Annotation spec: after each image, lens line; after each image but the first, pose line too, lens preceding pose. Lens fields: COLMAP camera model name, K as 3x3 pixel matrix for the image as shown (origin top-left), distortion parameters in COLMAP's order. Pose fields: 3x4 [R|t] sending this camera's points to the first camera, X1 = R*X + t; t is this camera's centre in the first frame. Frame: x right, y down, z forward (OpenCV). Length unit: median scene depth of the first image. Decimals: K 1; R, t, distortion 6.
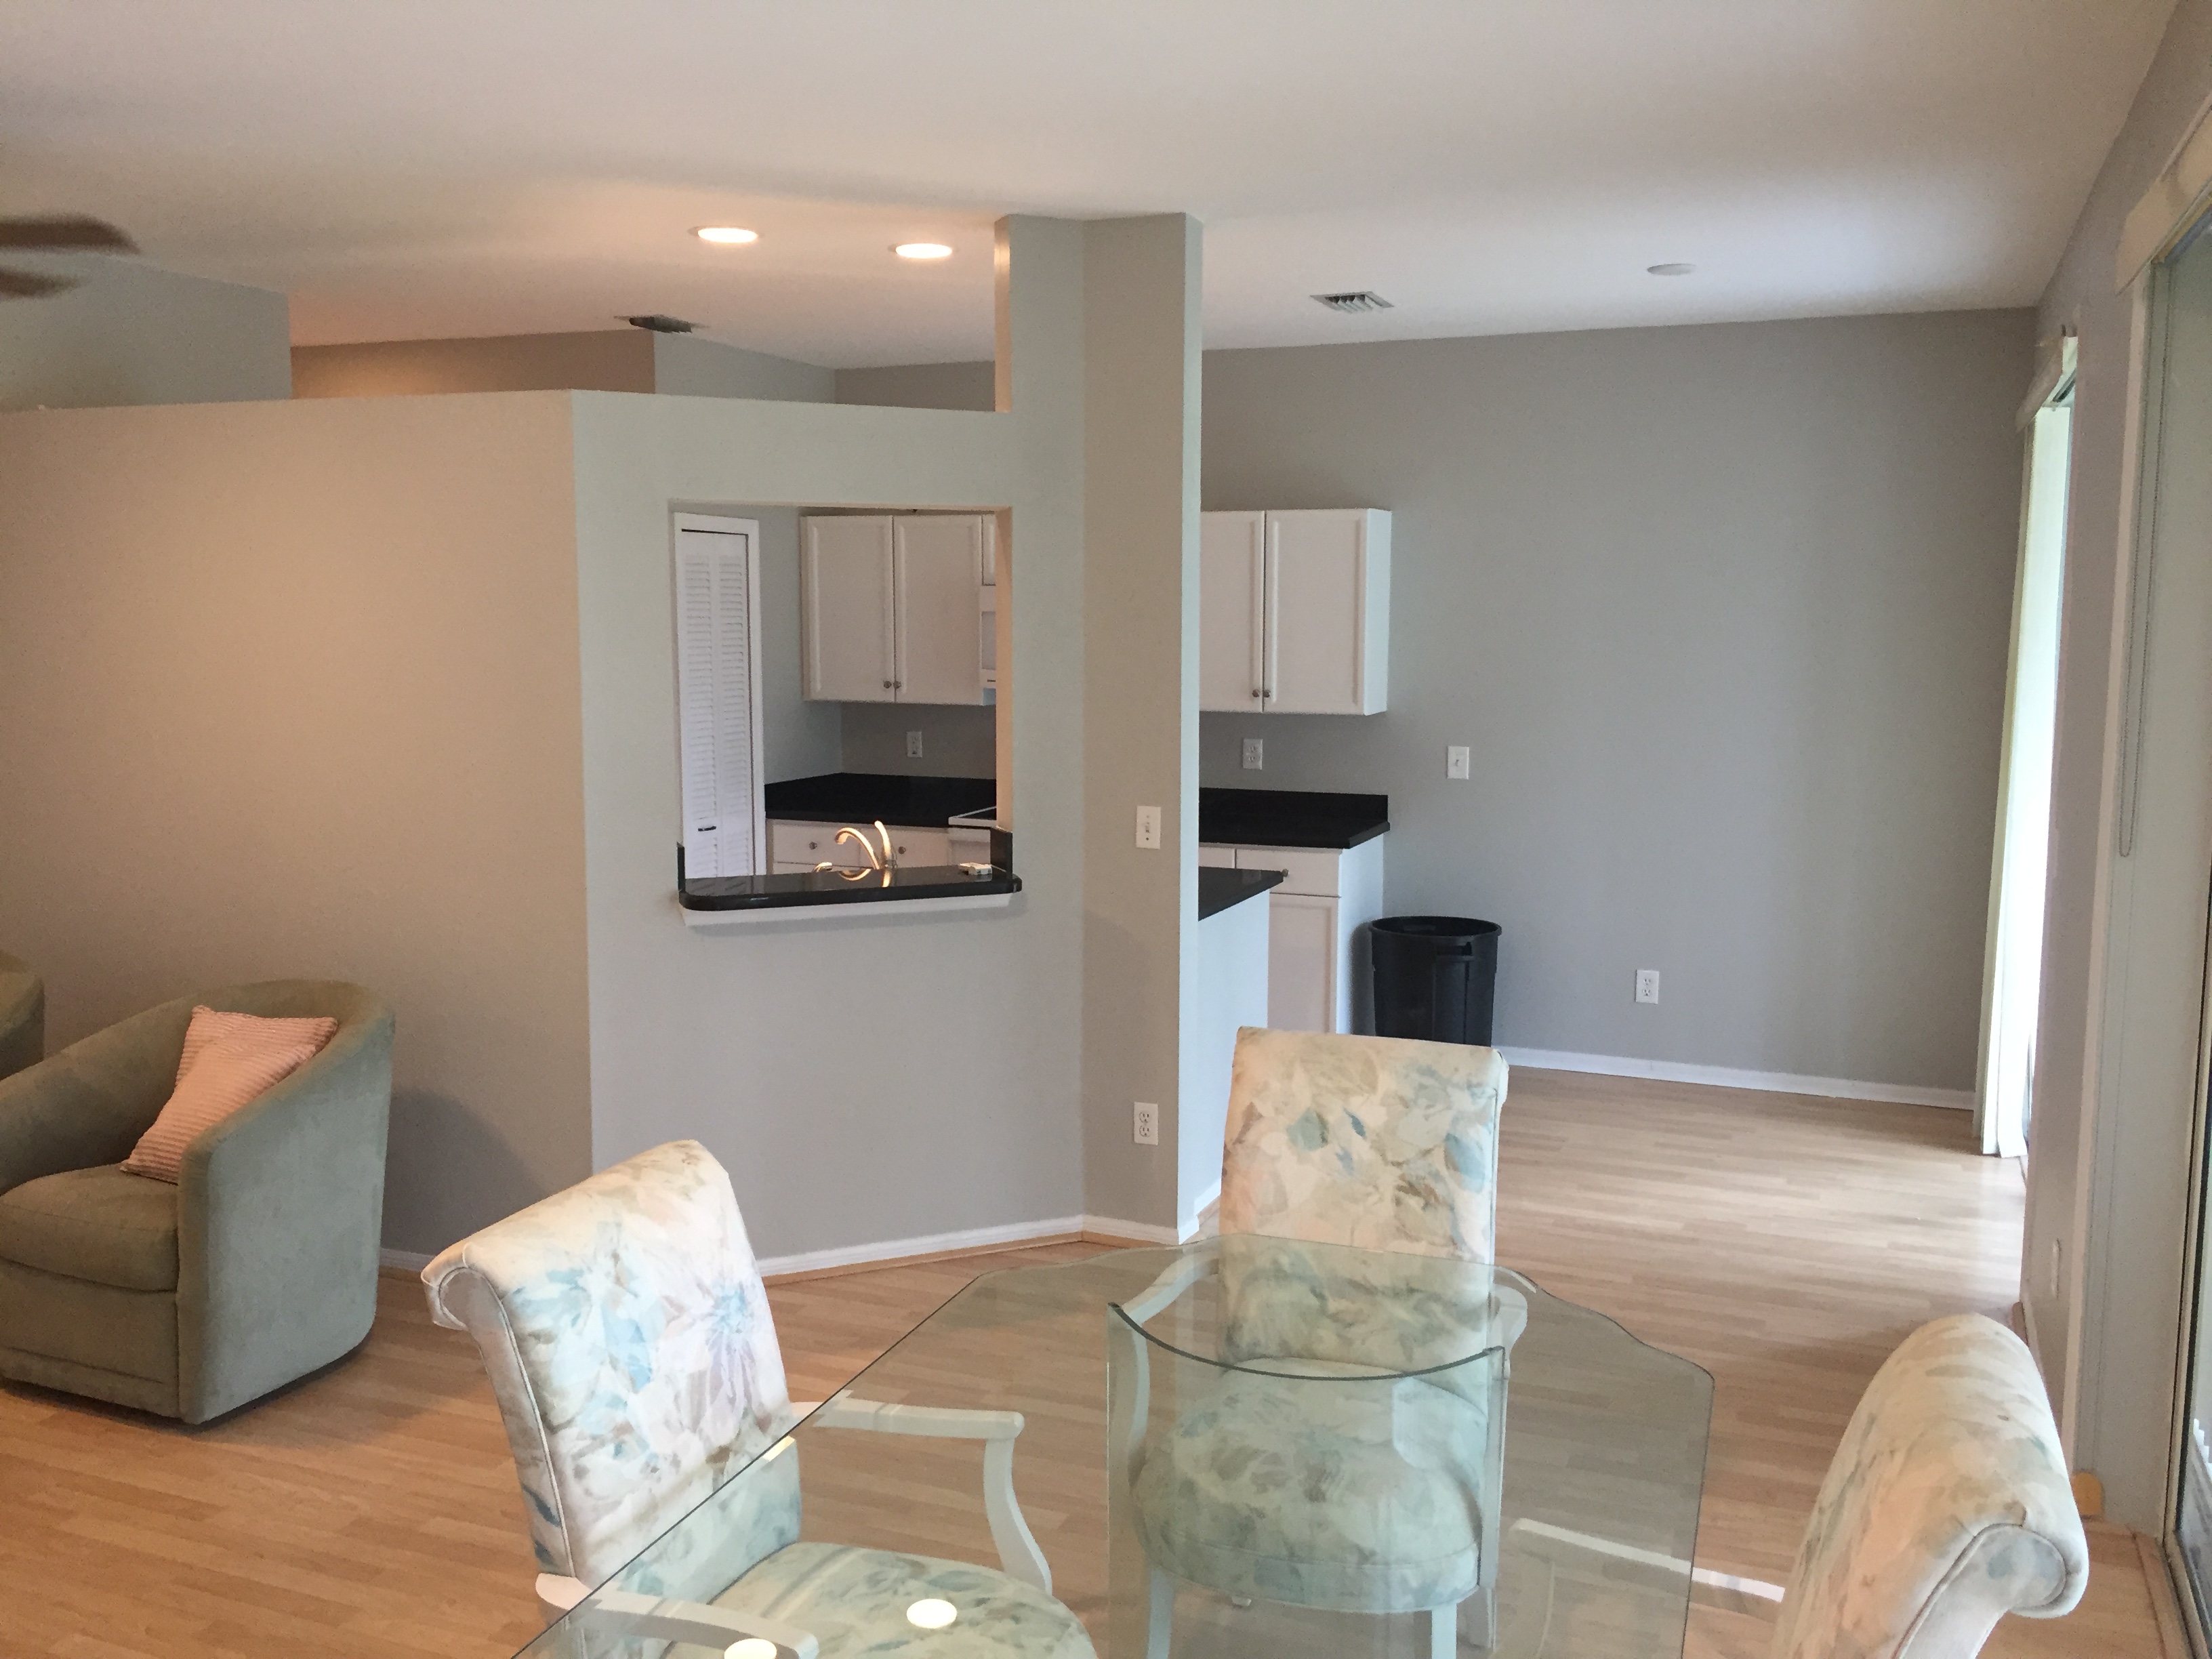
lens RADIAL K [[1893.4, 0, 1106.0], [0, 1893.4, 829.5], [0, 0, 1]] dist [0.004884, -0.068865]
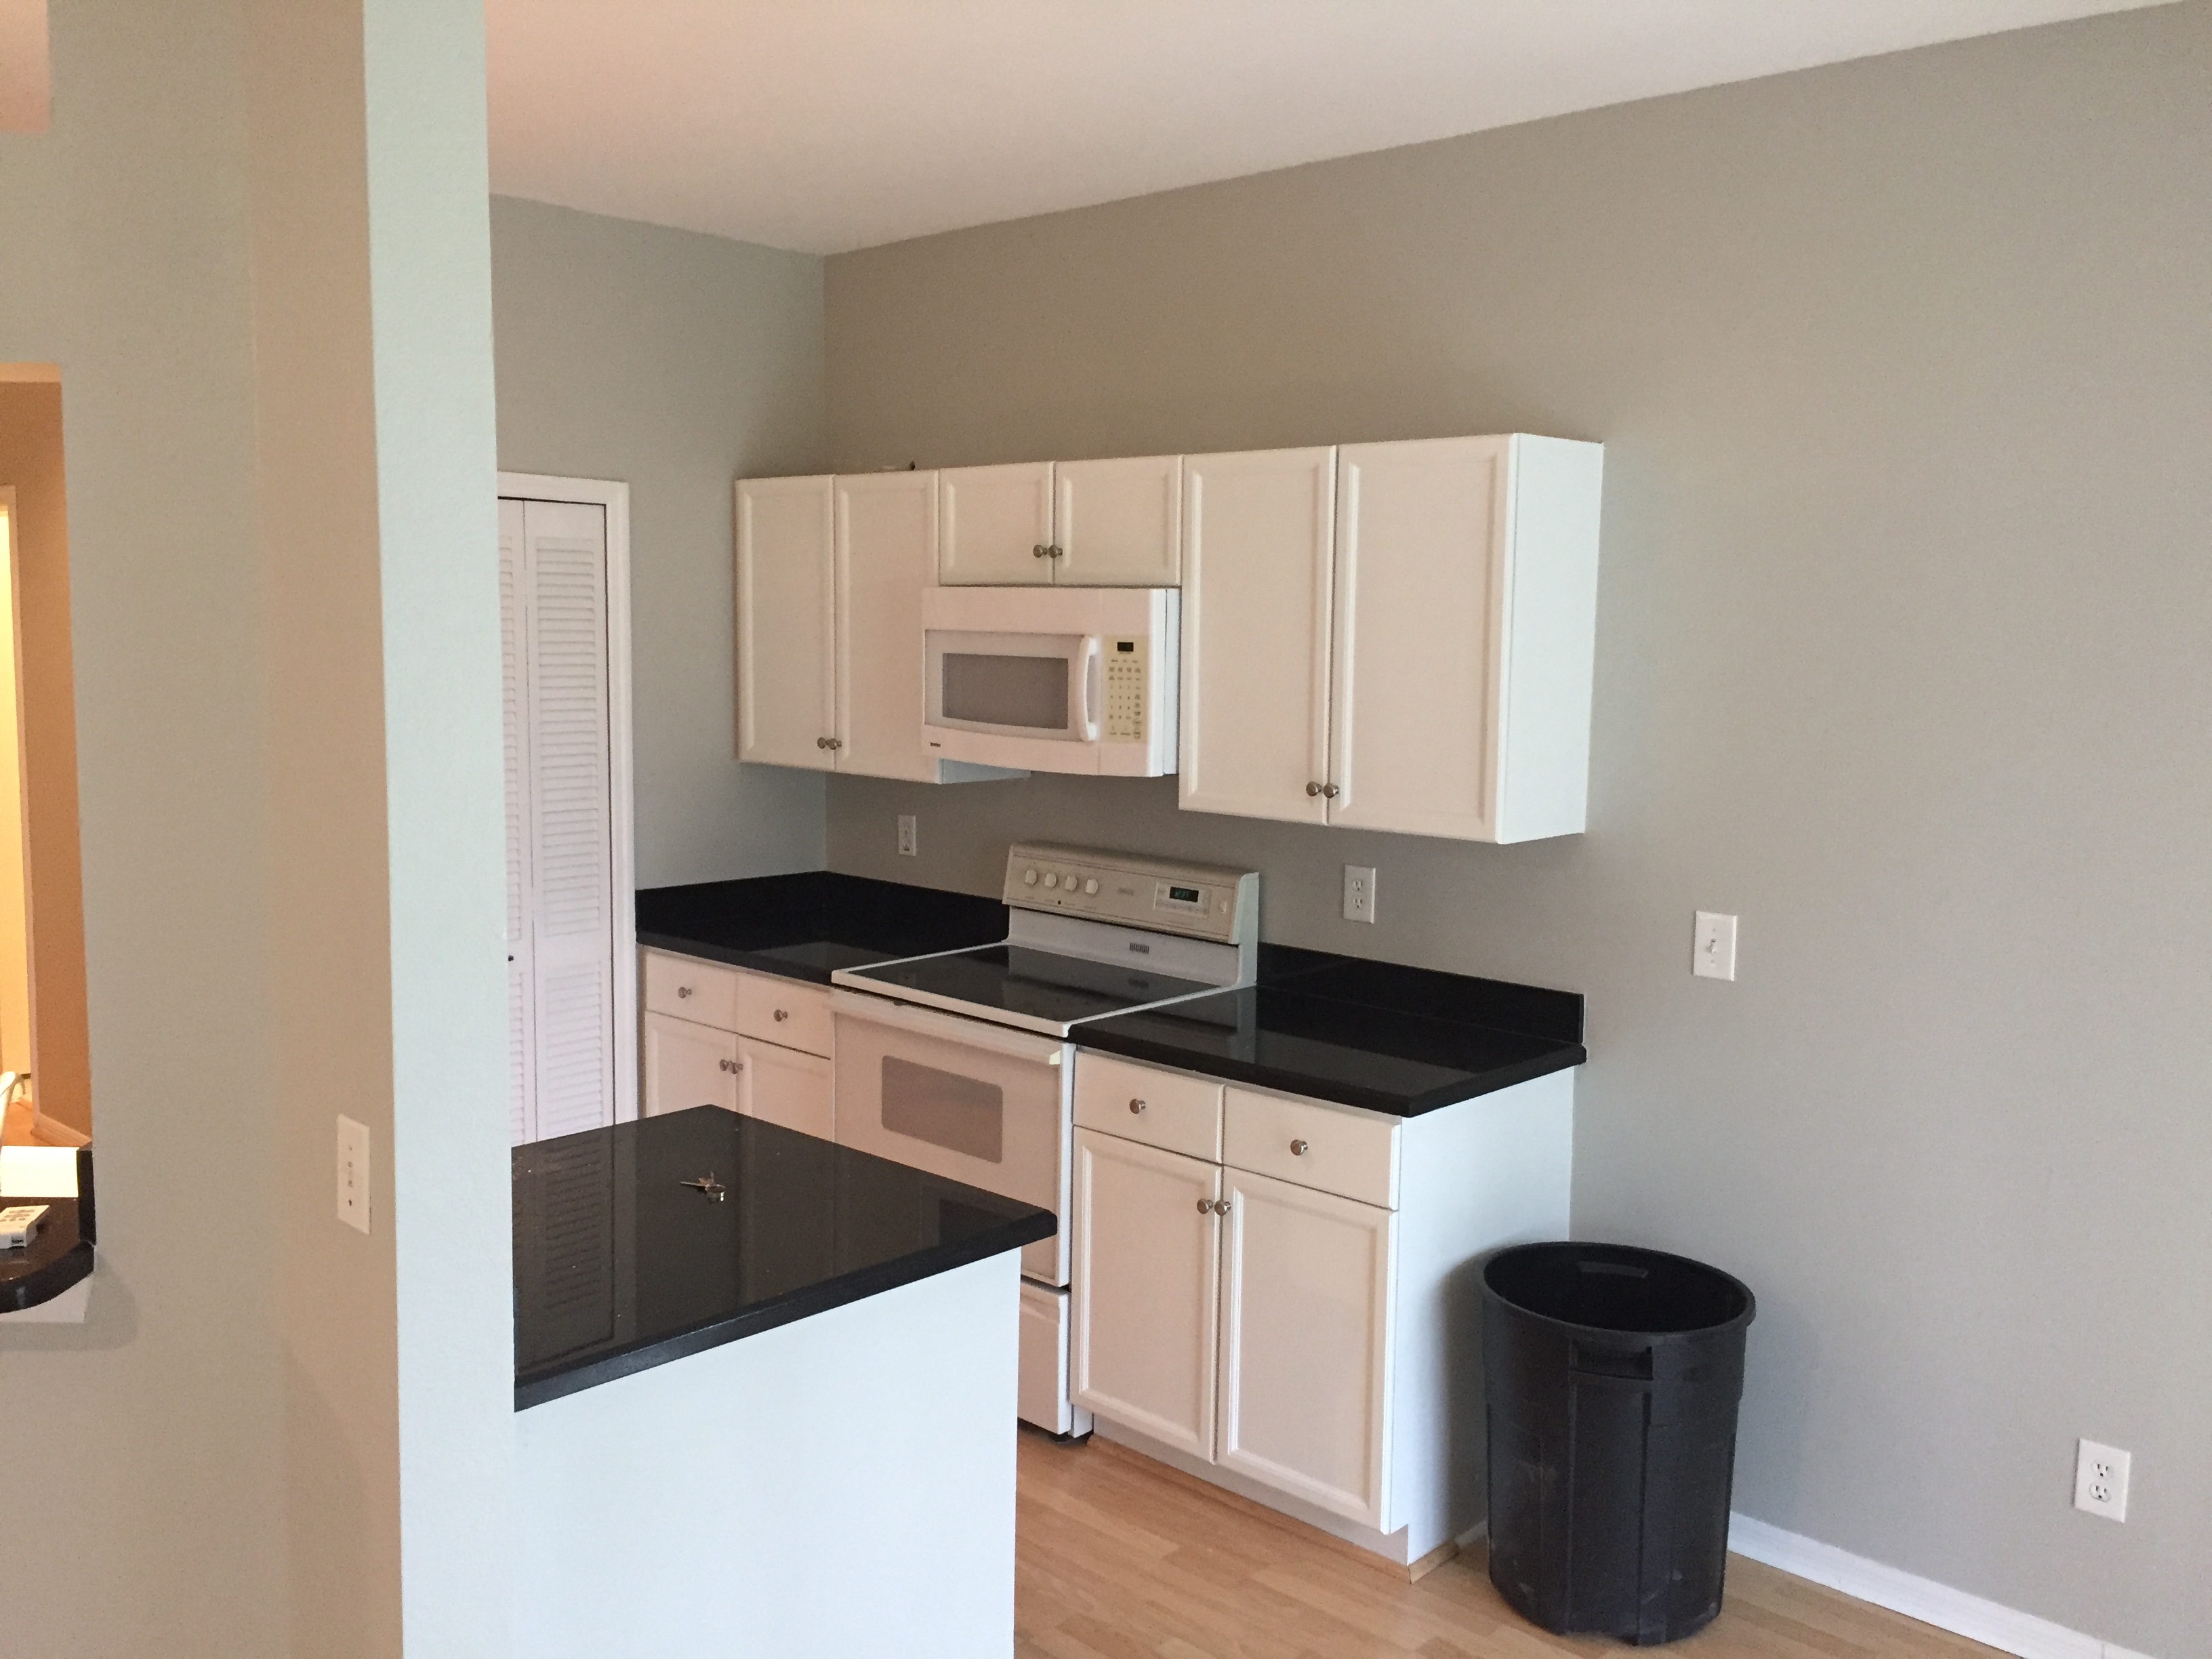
lens RADIAL K [[1874.5, 0, 1106.0], [0, 1874.5, 829.5], [0, 0, 1]] dist [0.095681, -0.179371]
pose [[0.933664, 0.052229, -0.354321, 0.183884], [-0.056602, 0.998395, -0.001981, -0.048640], [0.353649, 0.021905, 0.935122, 0.418798]]
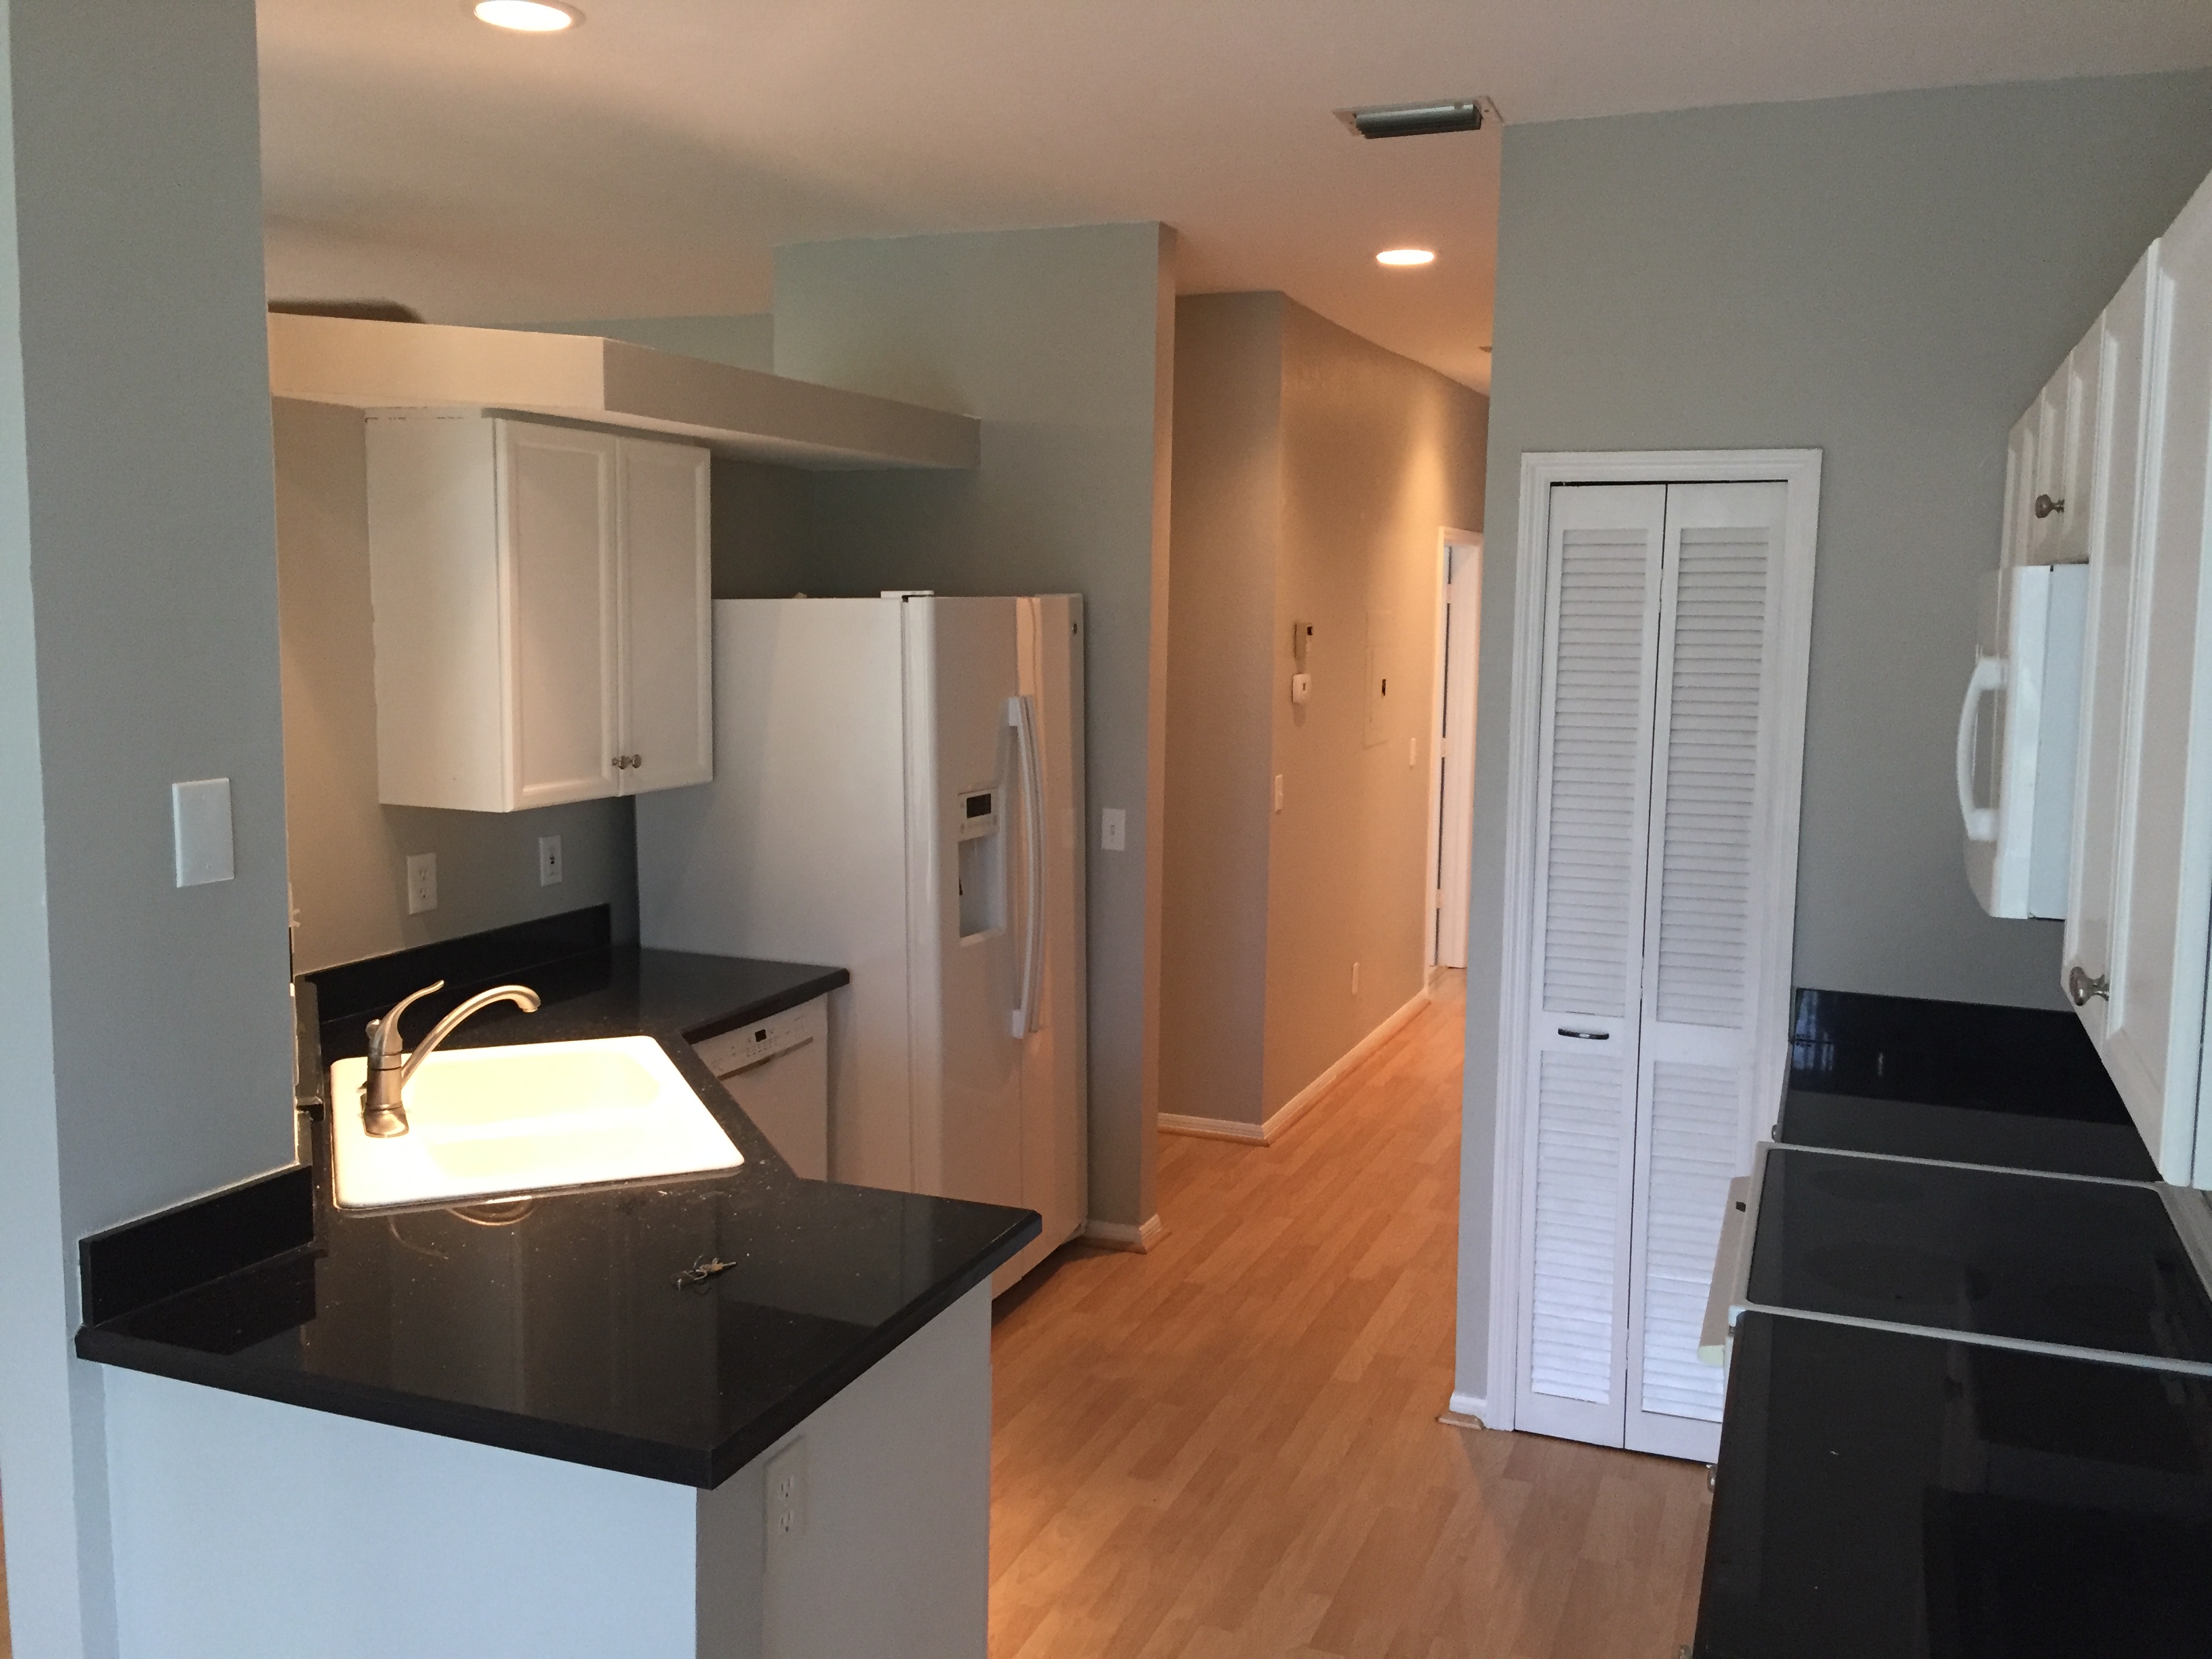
lens RADIAL K [[1893.4, 0, 1106.0], [0, 1893.4, 829.5], [0, 0, 1]] dist [0.004884, -0.068865]
pose [[0.004684, 0.107727, -0.994170, 0.284713], [-0.129738, 0.985843, 0.106213, -0.087673], [0.991537, 0.128485, 0.018594, 0.760374]]
